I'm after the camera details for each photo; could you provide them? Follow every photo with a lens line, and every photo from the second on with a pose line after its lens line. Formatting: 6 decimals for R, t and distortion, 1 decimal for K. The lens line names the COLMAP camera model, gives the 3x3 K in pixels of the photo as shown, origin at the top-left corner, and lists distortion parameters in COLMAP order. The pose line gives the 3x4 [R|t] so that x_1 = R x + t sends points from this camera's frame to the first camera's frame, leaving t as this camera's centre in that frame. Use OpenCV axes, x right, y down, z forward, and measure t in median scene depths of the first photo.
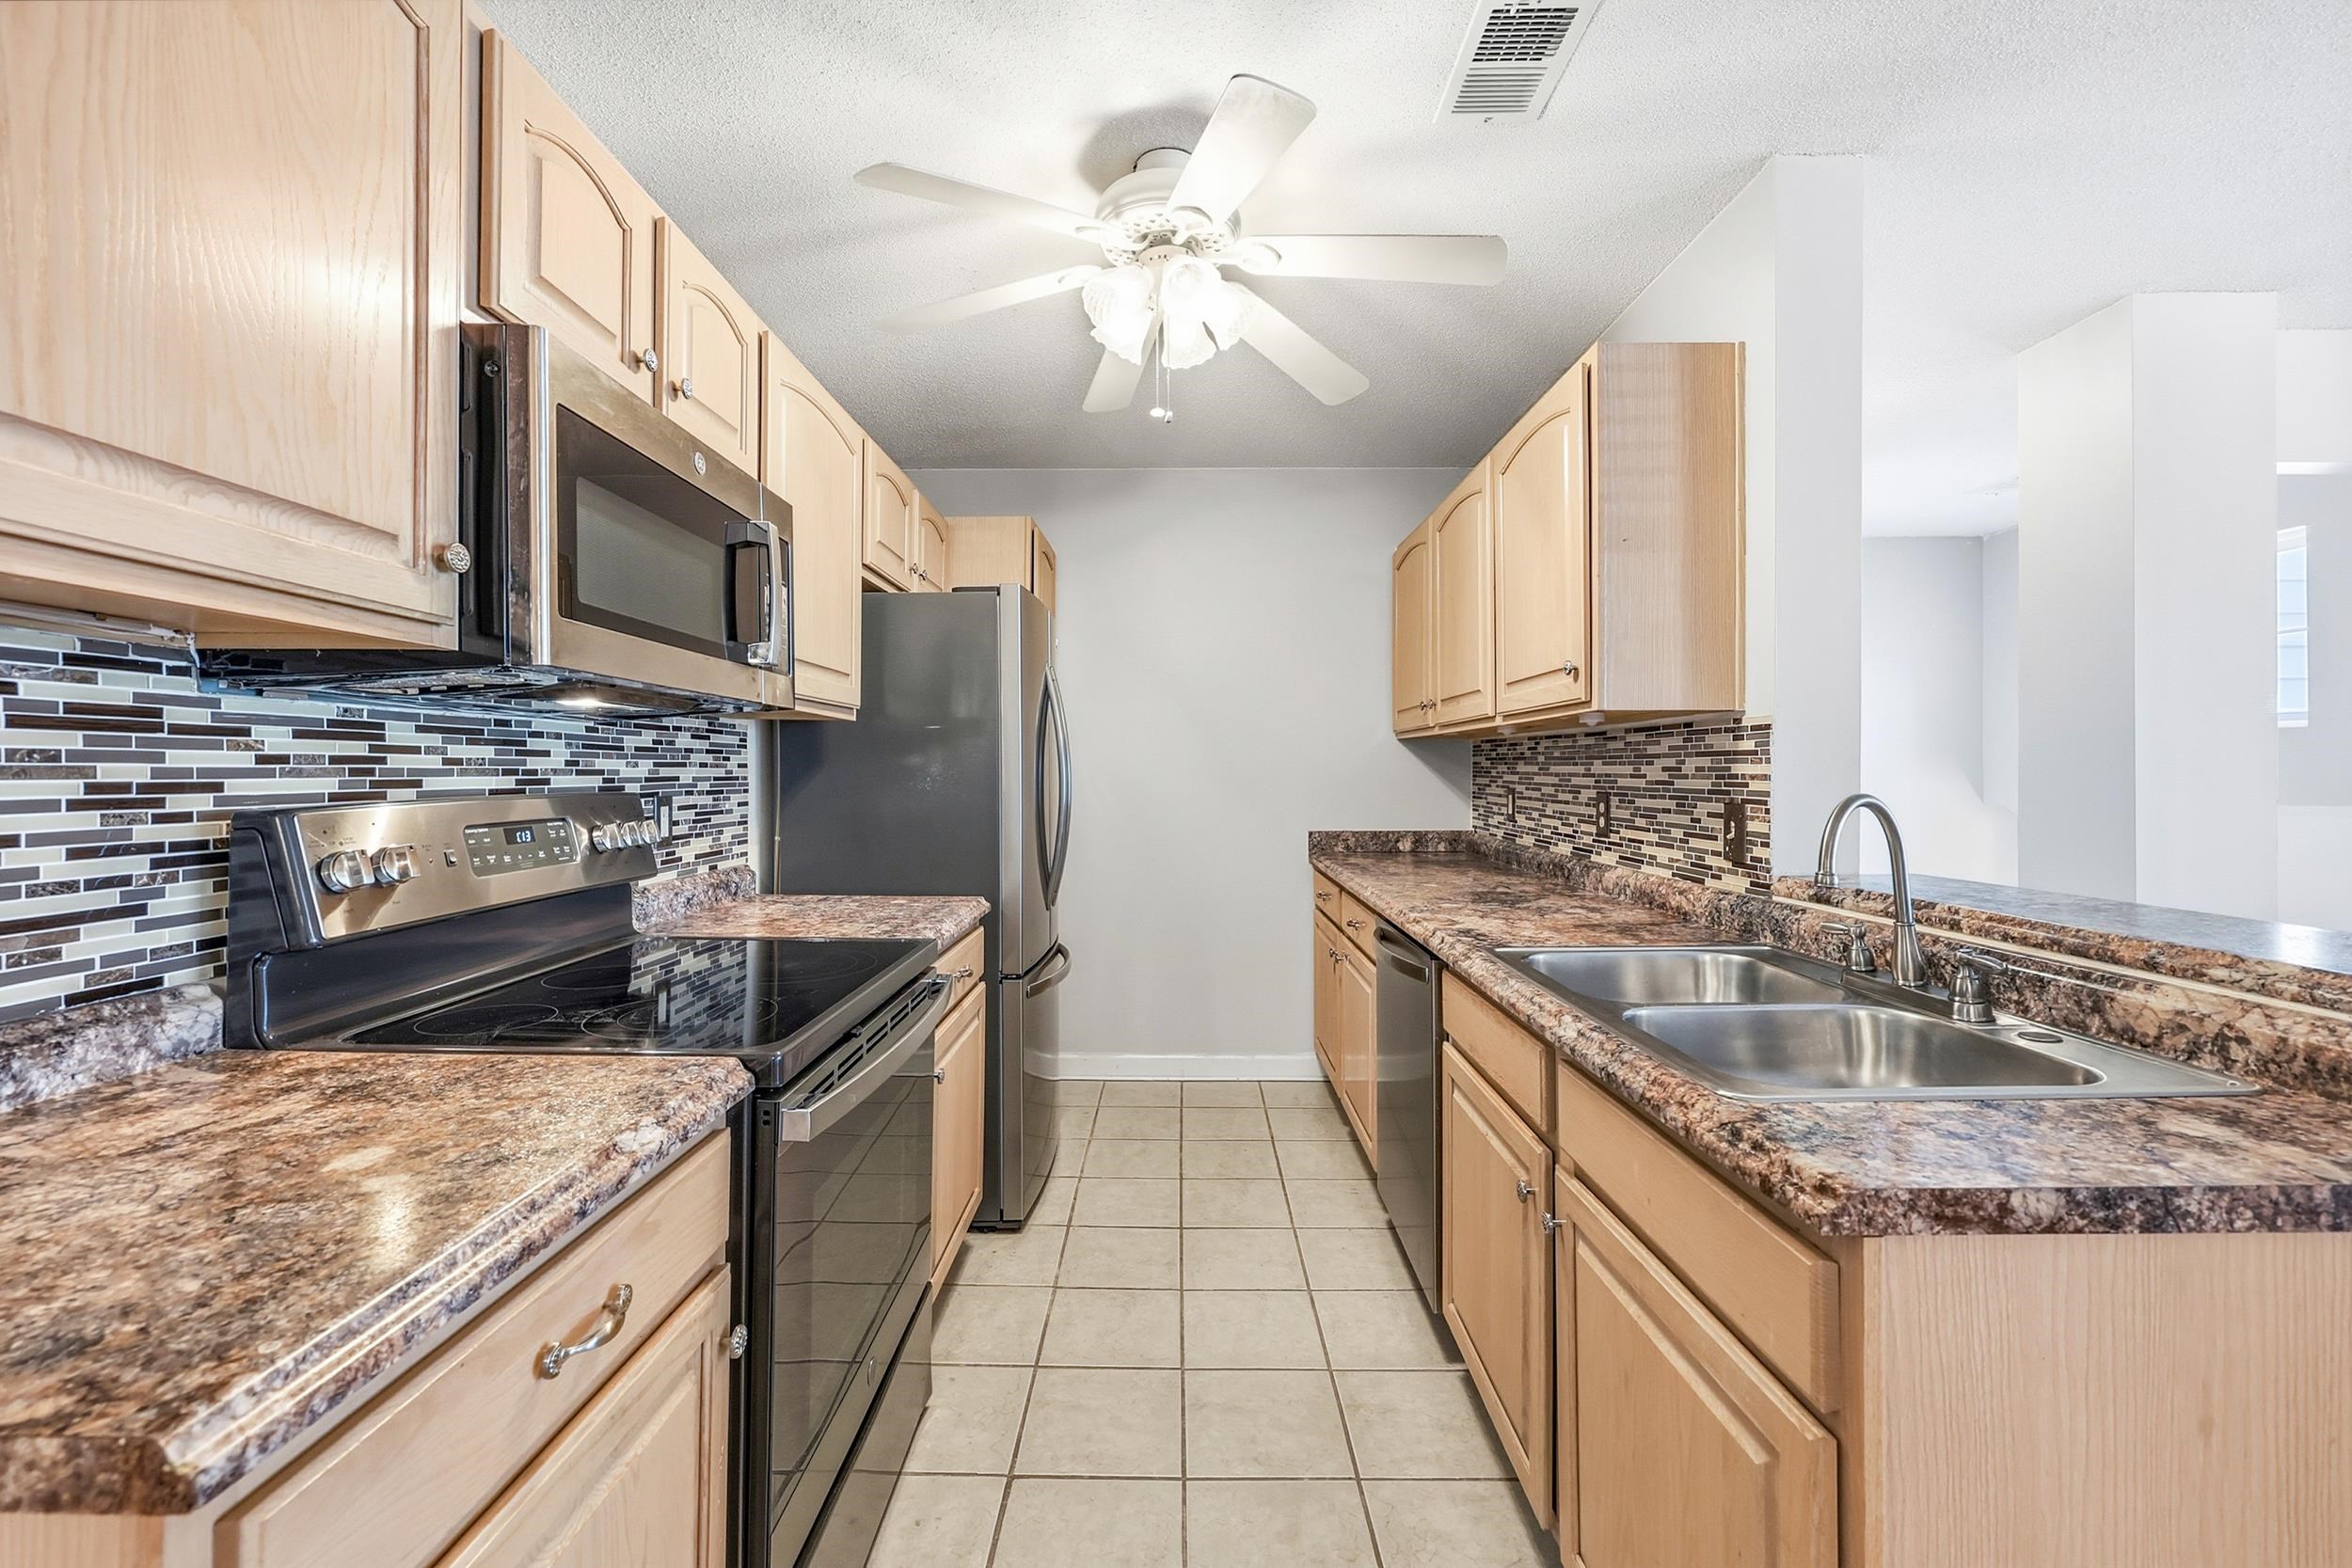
lens RADIAL K [[969.8, 0, 1173.7], [0, 969.8, 772.3], [0, 0, 1]] dist [-0.000124, 0.001022]
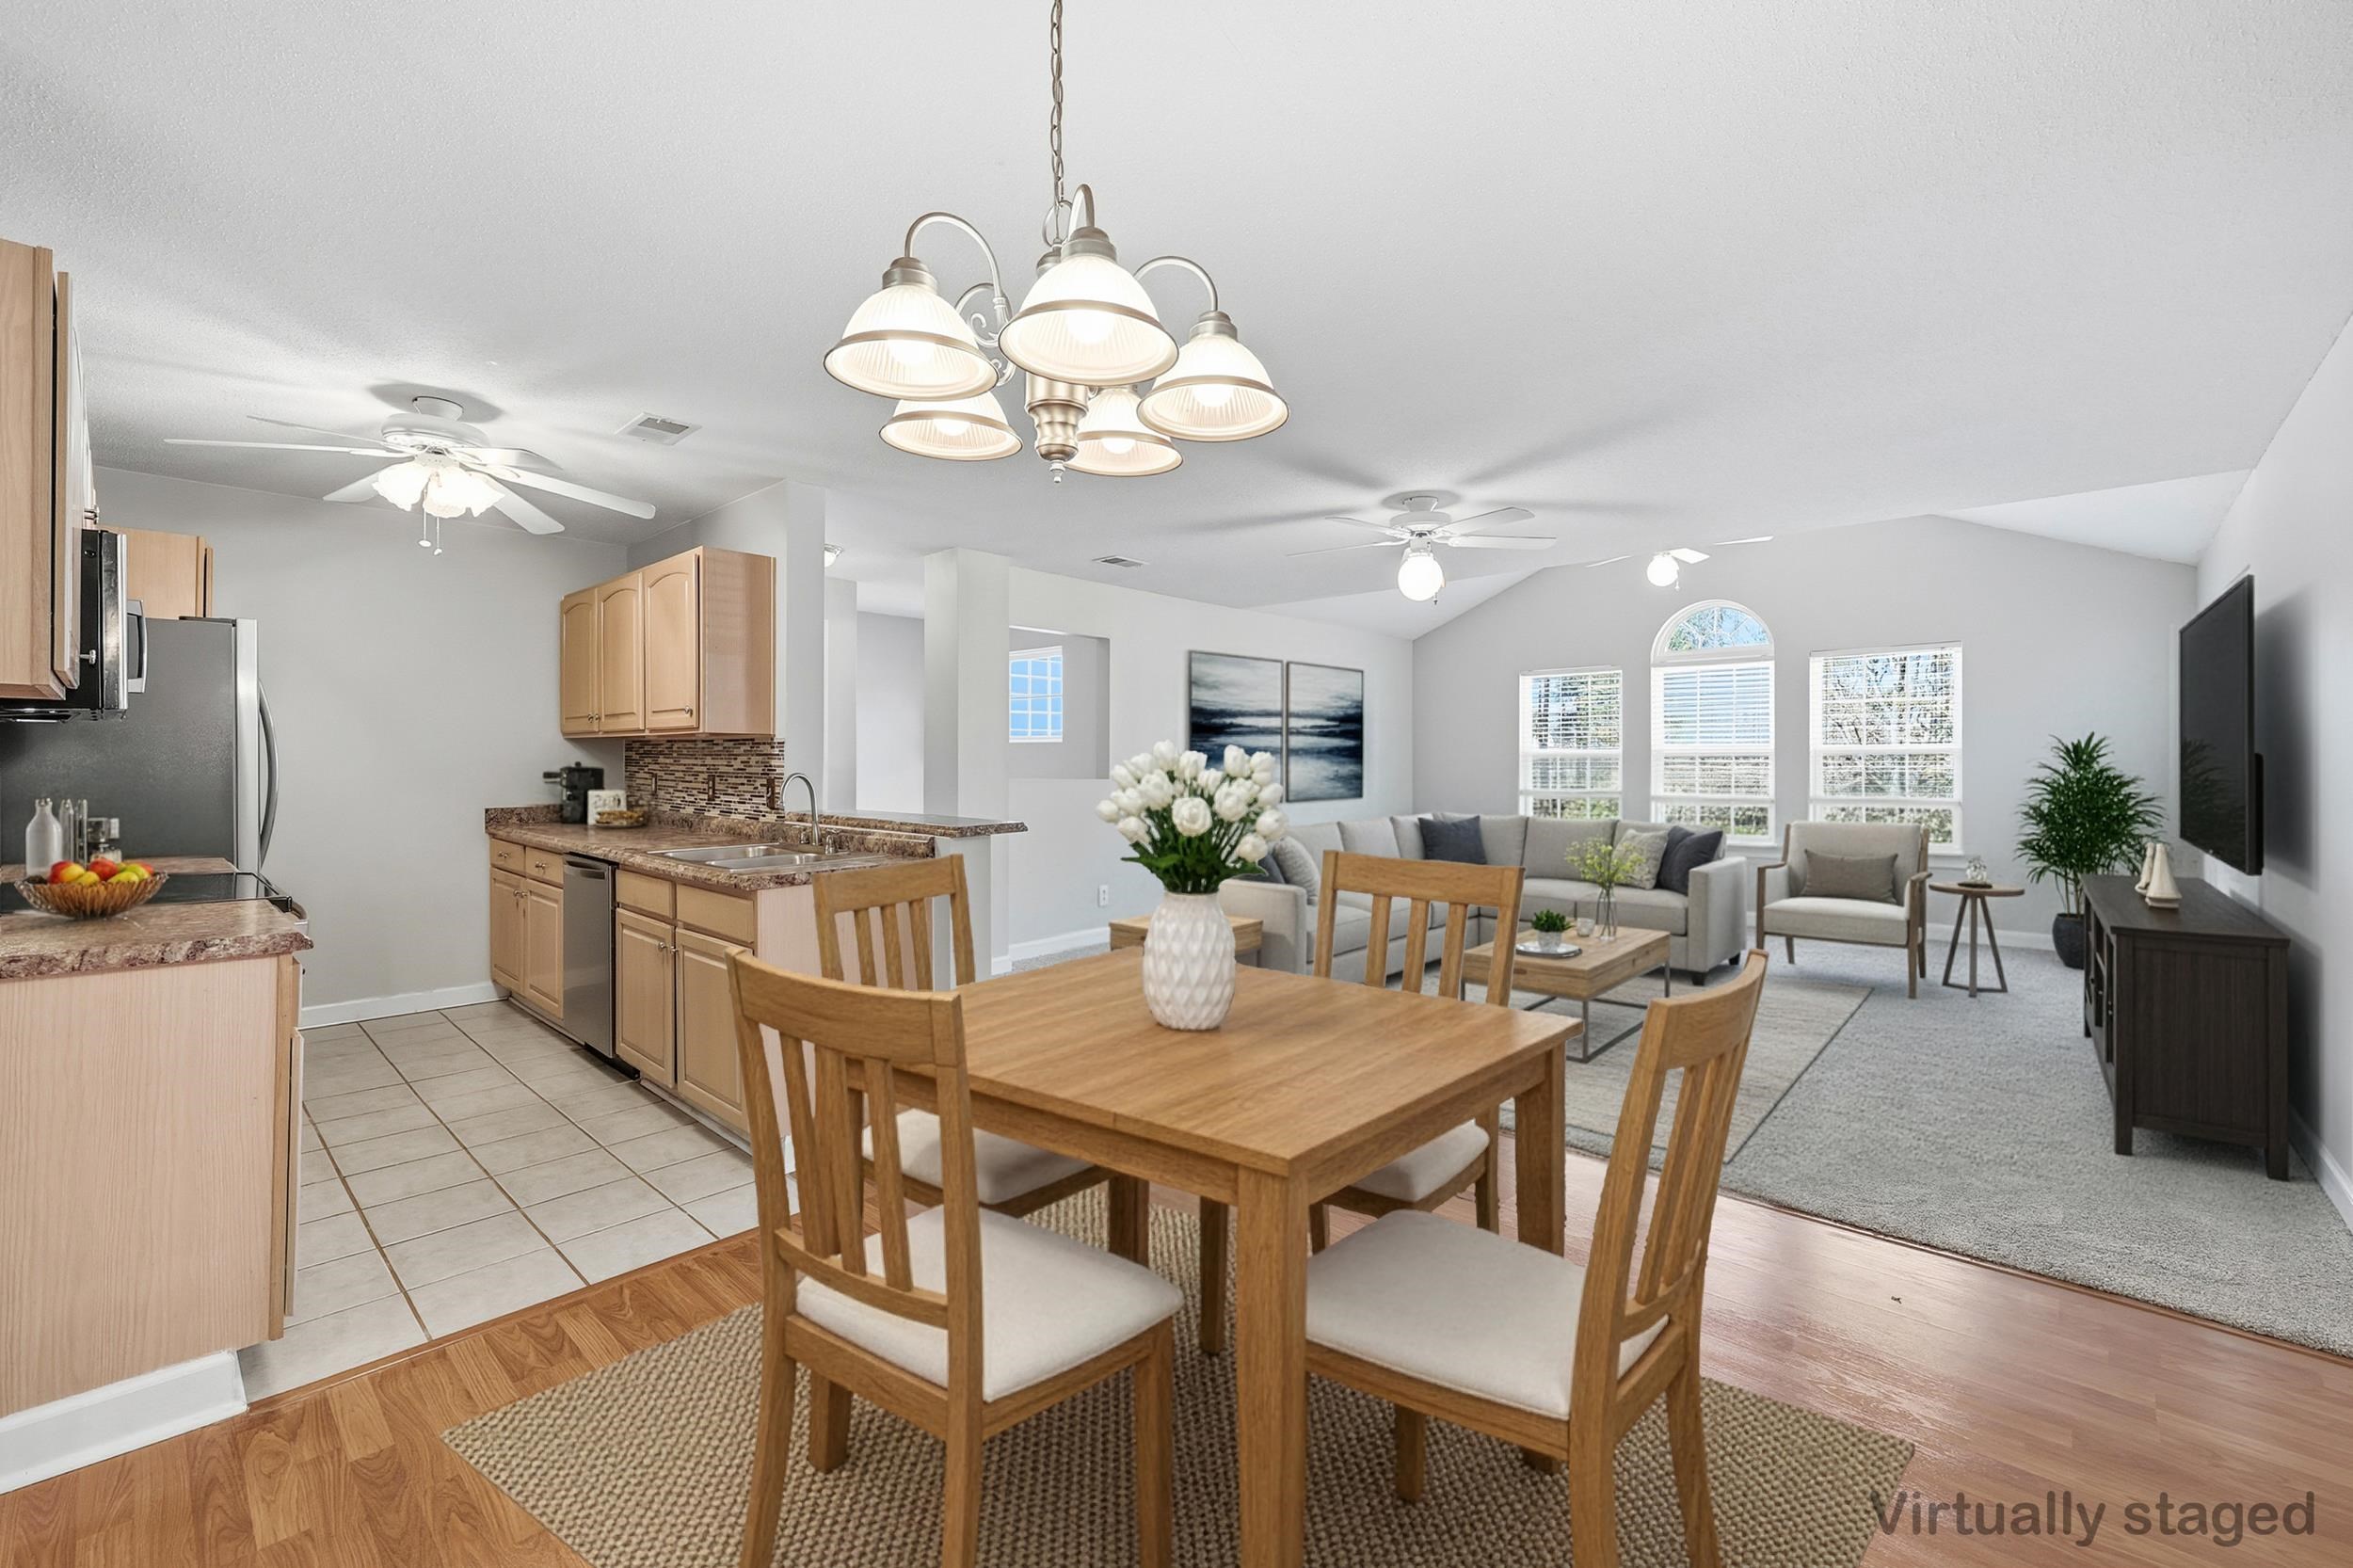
lens RADIAL K [[970.3, 0, 1177.8], [0, 970.3, 767.2], [0, 0, 1]] dist [-0.000124, 0.001022]
pose [[0.673119, -0.000258, 0.739534, -0.364412], [-0.005154, 0.999974, 0.005040, -0.008526], [-0.739516, -0.007204, 0.673101, -1.023502]]
